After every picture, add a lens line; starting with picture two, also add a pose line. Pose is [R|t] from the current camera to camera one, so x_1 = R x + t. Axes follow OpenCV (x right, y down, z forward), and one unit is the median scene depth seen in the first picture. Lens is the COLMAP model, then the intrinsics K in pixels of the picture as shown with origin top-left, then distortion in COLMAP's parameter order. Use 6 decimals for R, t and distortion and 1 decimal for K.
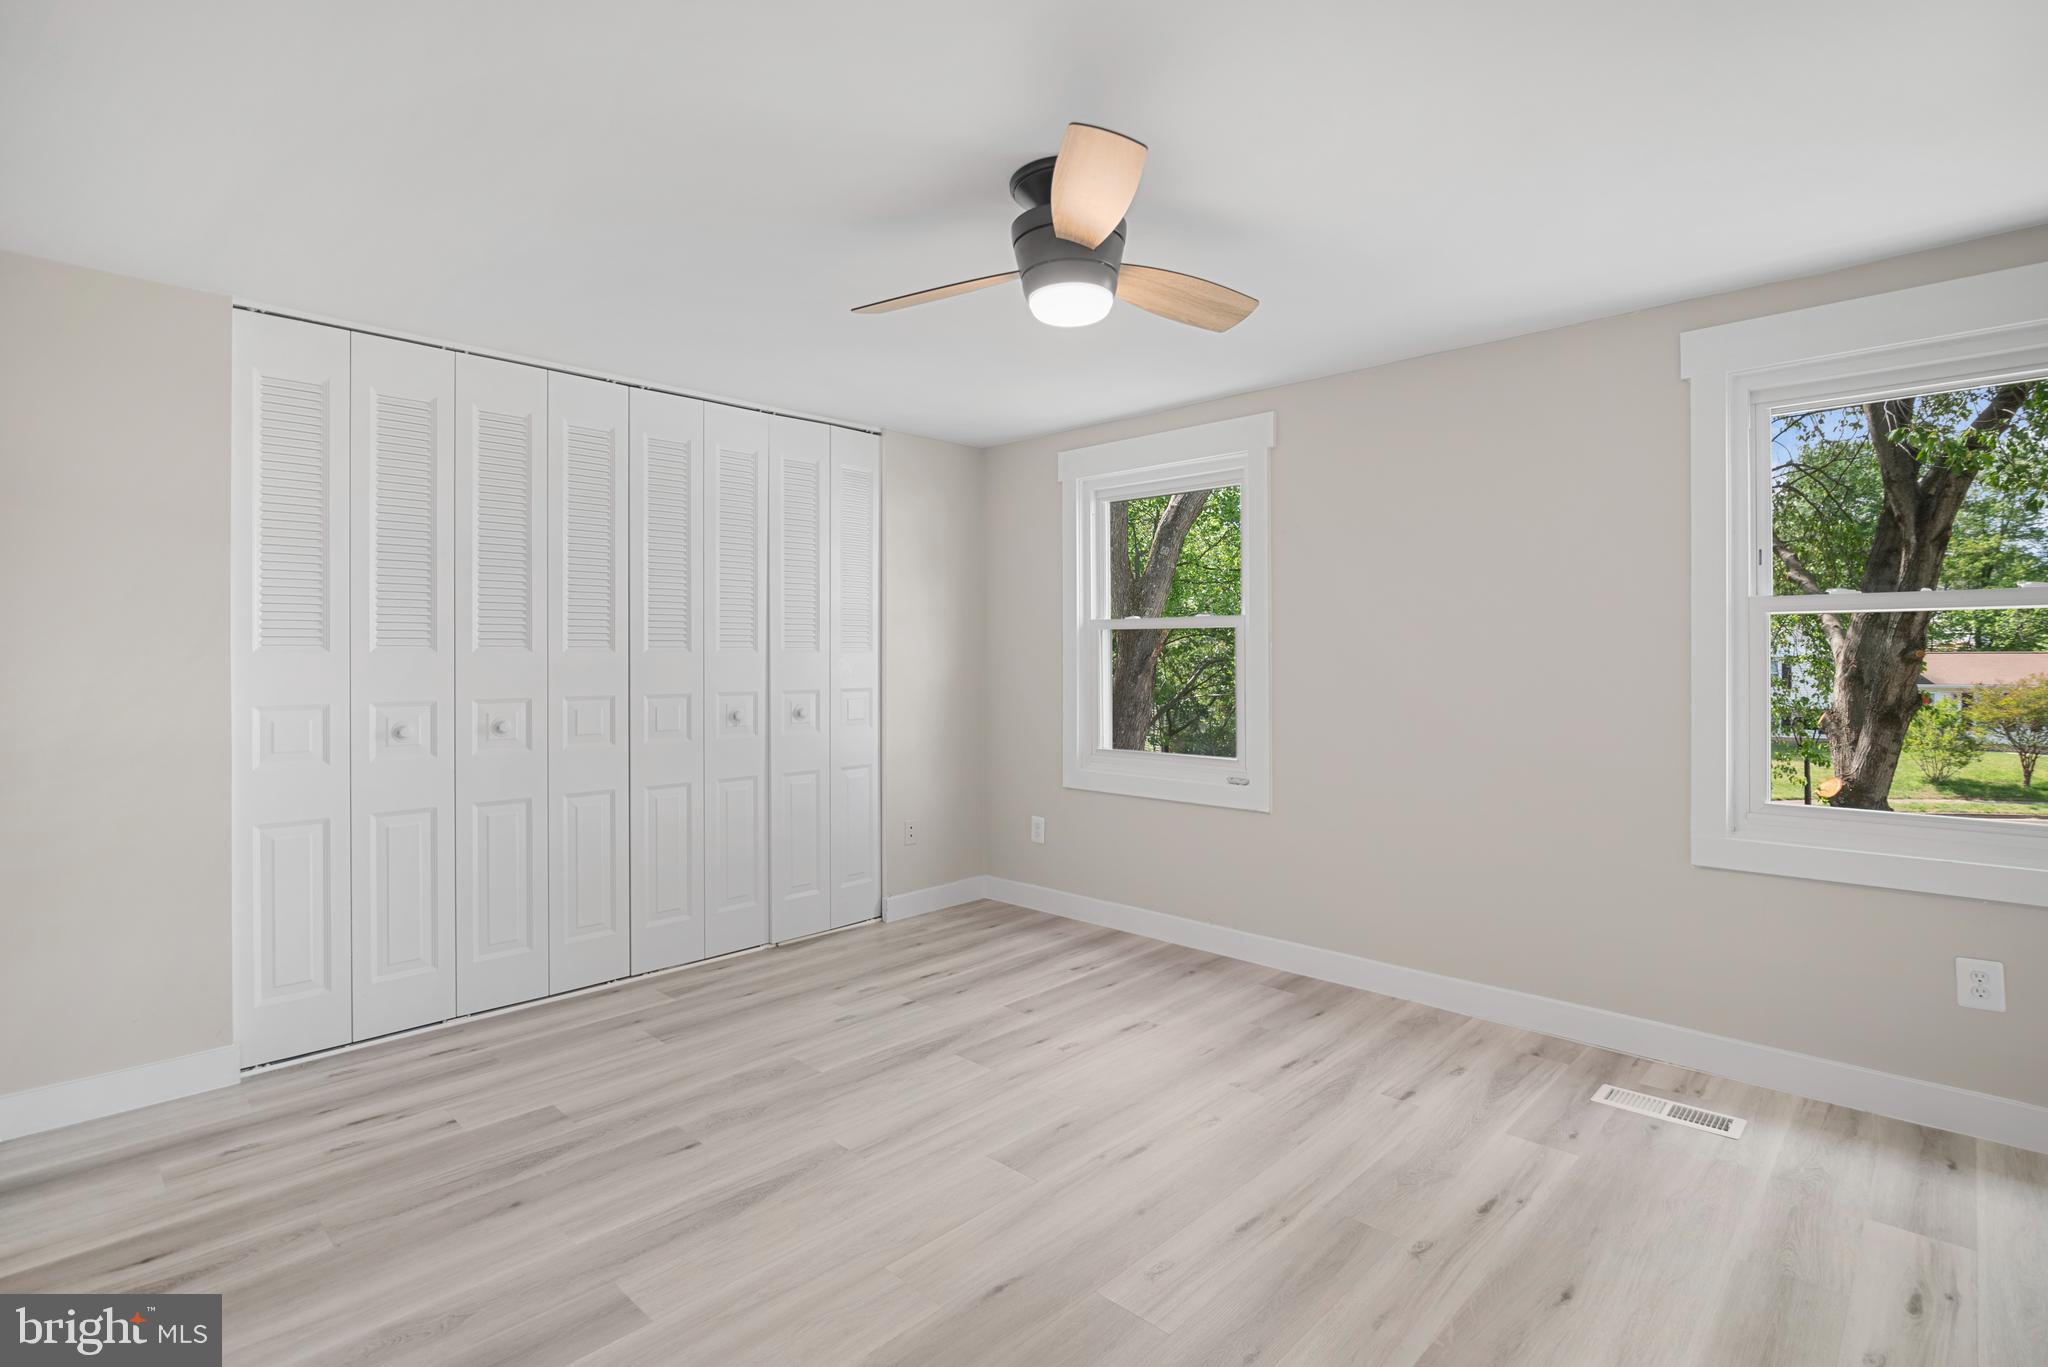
lens RADIAL K [[970.8, 0, 1042.5], [0, 970.8, 658.9], [0, 0, 1]] dist [-0.013154, 0.000548]
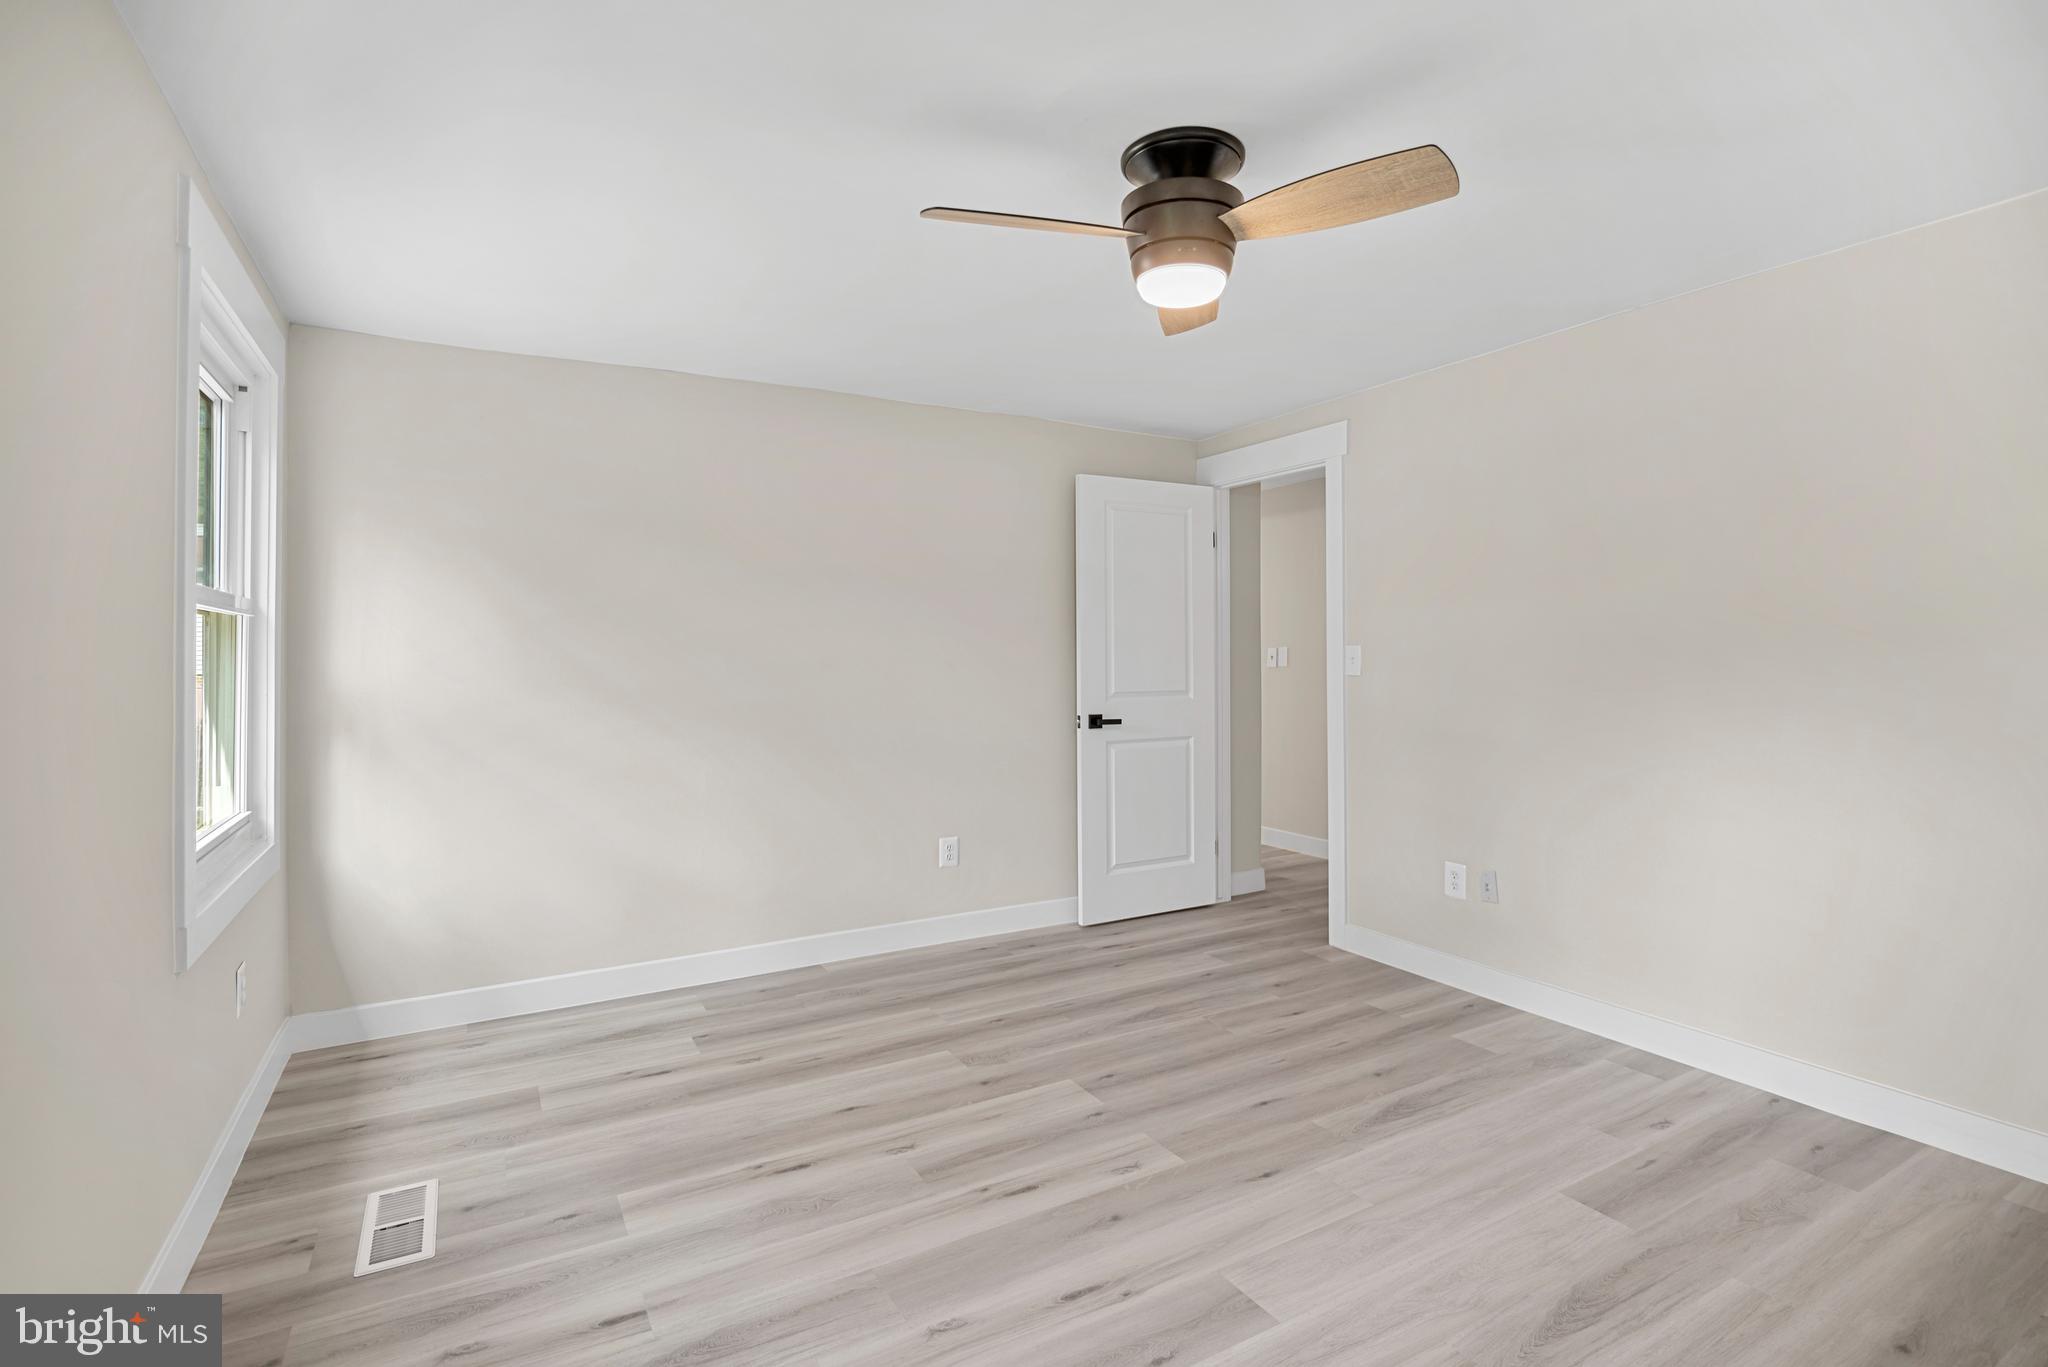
lens RADIAL K [[970.8, 0, 1042.5], [0, 970.8, 658.9], [0, 0, 1]] dist [-0.013154, 0.000548]
pose [[-0.961259, 0.006498, 0.275569, -0.094478], [0.006382, 0.999979, -0.001317, 0.009018], [-0.275572, 0.000492, -0.961280, 1.863121]]
